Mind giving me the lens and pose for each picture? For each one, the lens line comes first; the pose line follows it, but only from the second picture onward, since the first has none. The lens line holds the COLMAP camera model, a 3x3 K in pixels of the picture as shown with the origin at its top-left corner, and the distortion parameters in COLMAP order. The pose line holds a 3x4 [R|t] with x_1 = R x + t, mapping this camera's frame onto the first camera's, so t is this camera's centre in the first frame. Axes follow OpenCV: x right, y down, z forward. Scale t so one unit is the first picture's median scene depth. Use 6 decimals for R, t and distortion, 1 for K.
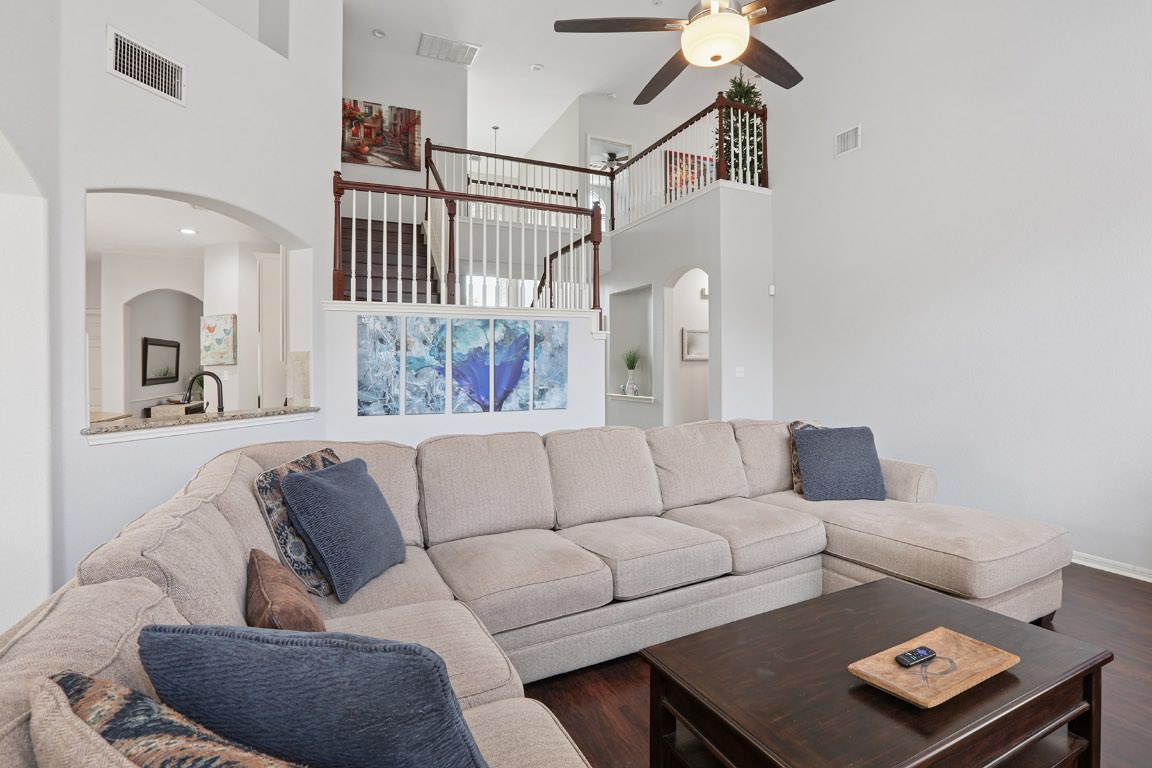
lens RADIAL K [[552.1, 0, 594.6], [0, 552.1, 363.9], [0, 0, 1]] dist [-0.001520, 0.001612]
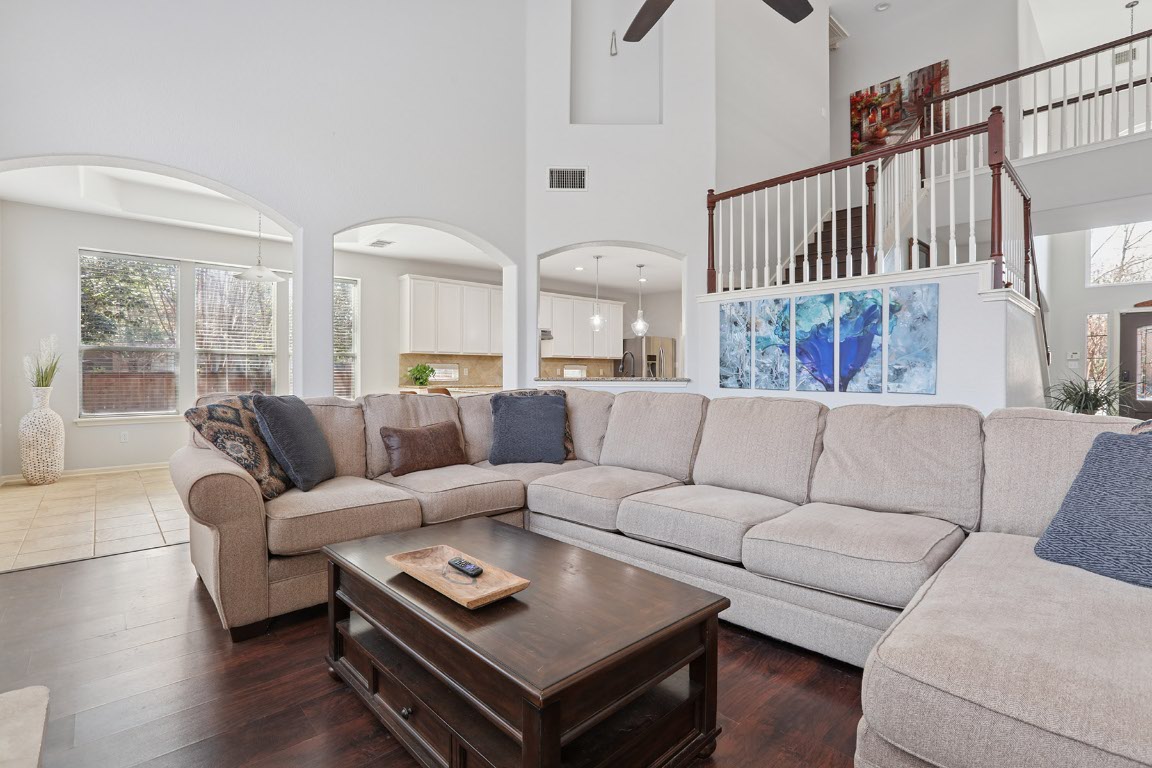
lens RADIAL K [[552.1, 0, 575.3], [0, 552.1, 377.7], [0, 0, 1]] dist [-0.001520, 0.001612]
pose [[0.314305, 0.017535, -0.949160, 0.574870], [-0.001942, 0.999839, 0.017829, 0.048062], [0.949320, -0.003760, 0.314289, 0.293784]]
